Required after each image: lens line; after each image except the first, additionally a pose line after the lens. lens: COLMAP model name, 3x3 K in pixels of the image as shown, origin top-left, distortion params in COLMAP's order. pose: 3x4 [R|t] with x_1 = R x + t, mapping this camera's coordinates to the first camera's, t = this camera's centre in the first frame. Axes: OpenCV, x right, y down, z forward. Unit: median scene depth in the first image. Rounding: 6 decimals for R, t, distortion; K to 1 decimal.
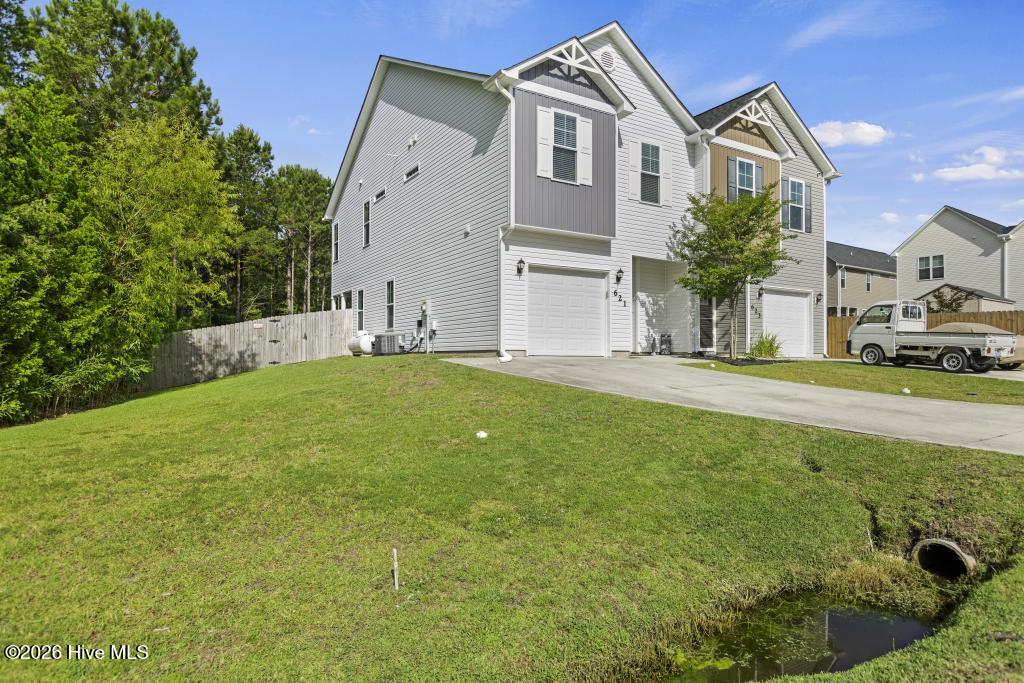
lens RADIAL K [[612.7, 0, 512.0], [0, 612.7, 341.5], [0, 0, 1]] dist [0.002261, -0.000601]
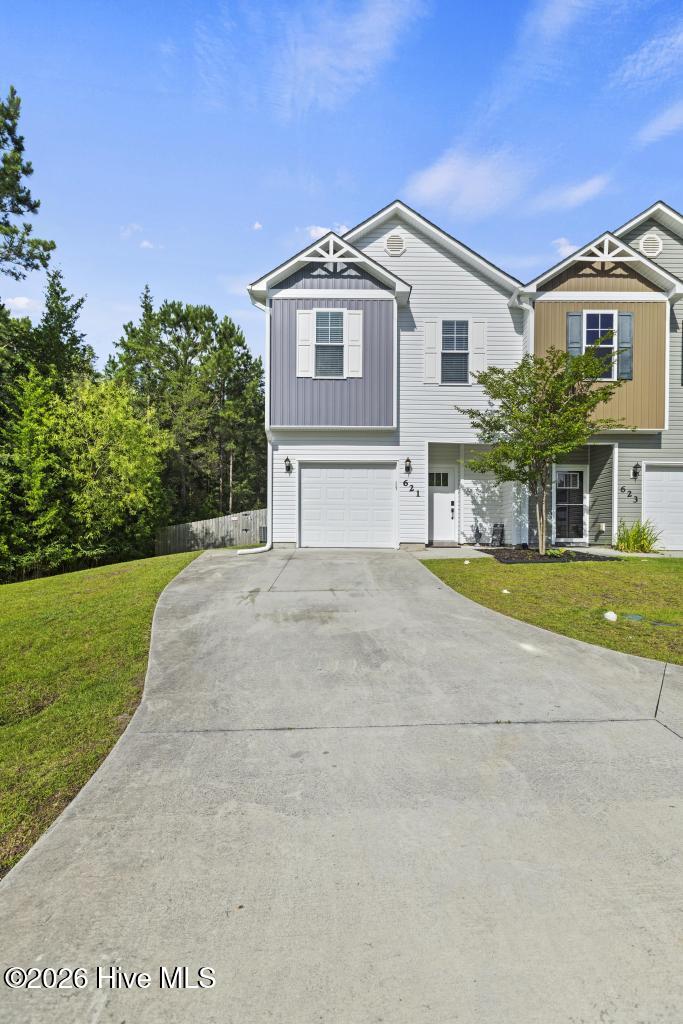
lens RADIAL K [[457.1, 0, 341.5], [0, 457.1, 528.8], [0, 0, 1]] dist [-0.000206, 0.000269]
pose [[0.848762, -0.002423, -0.528770, 0.463231], [0.009780, 0.999890, 0.011116, -0.015782], [0.528685, -0.014607, 0.848692, 0.329260]]
